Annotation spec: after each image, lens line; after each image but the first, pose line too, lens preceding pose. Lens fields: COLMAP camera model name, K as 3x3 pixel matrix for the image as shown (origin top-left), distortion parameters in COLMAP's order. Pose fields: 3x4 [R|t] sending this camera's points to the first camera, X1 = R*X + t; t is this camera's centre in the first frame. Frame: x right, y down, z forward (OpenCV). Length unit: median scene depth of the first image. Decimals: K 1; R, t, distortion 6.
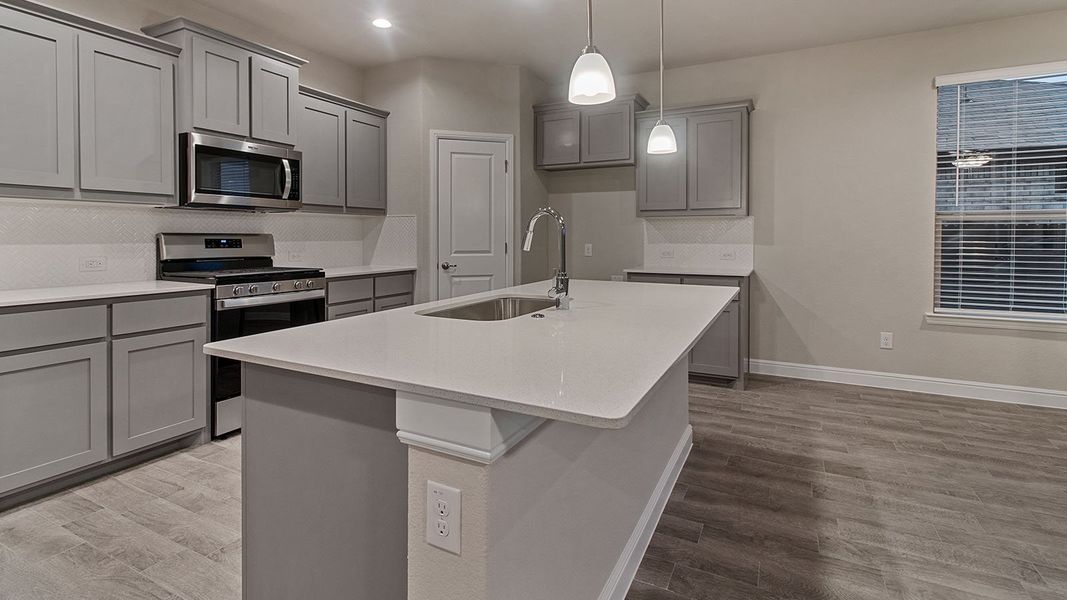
lens RADIAL K [[496.8, 0, 526.3], [0, 496.8, 240.8], [0, 0, 1]] dist [0.001438, 0.001161]
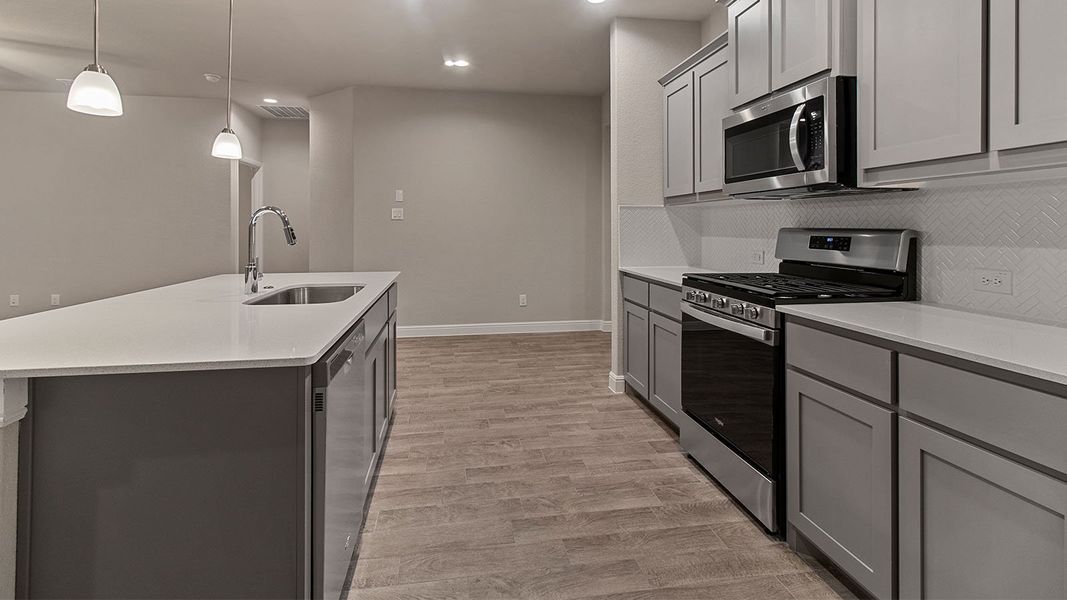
lens RADIAL K [[496.8, 0, 524.8], [0, 496.8, 224.8], [0, 0, 1]] dist [0.001438, 0.001161]
pose [[-0.806063, -0.005469, -0.591804, 0.144452], [-0.009084, 0.999954, 0.003133, -0.018606], [0.591759, 0.007902, -0.806076, 1.352931]]
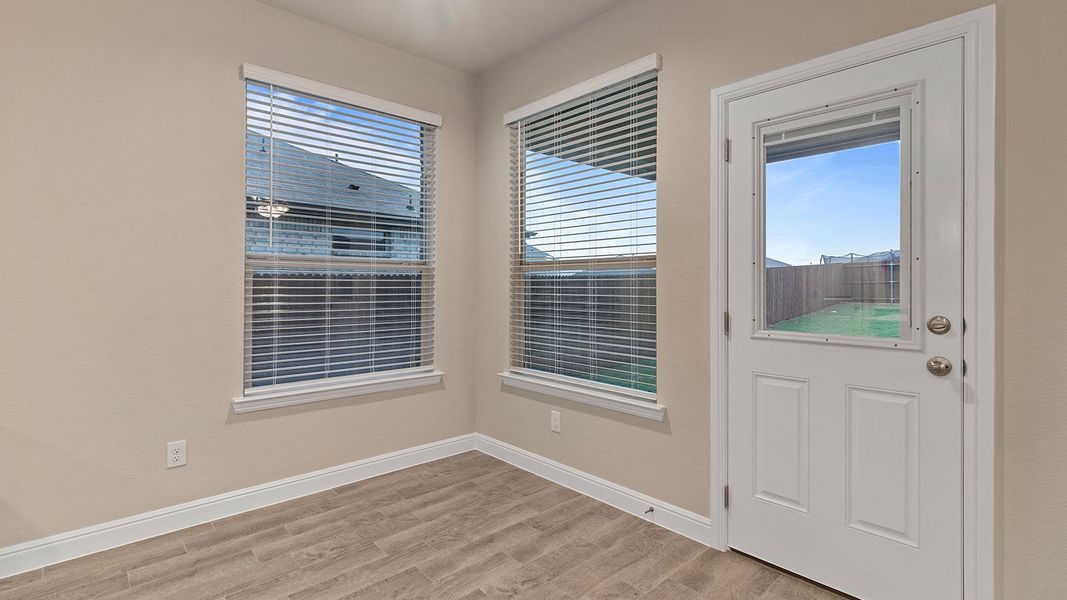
lens RADIAL K [[496.8, 0, 535.7], [0, 496.8, 284.8], [0, 0, 1]] dist [0.001438, 0.001161]
pose [[0.345951, 0.000716, 0.938252, 0.344682], [0.009944, 0.999941, -0.004429, -0.007920], [-0.938200, 0.010862, 0.345924, 0.419923]]
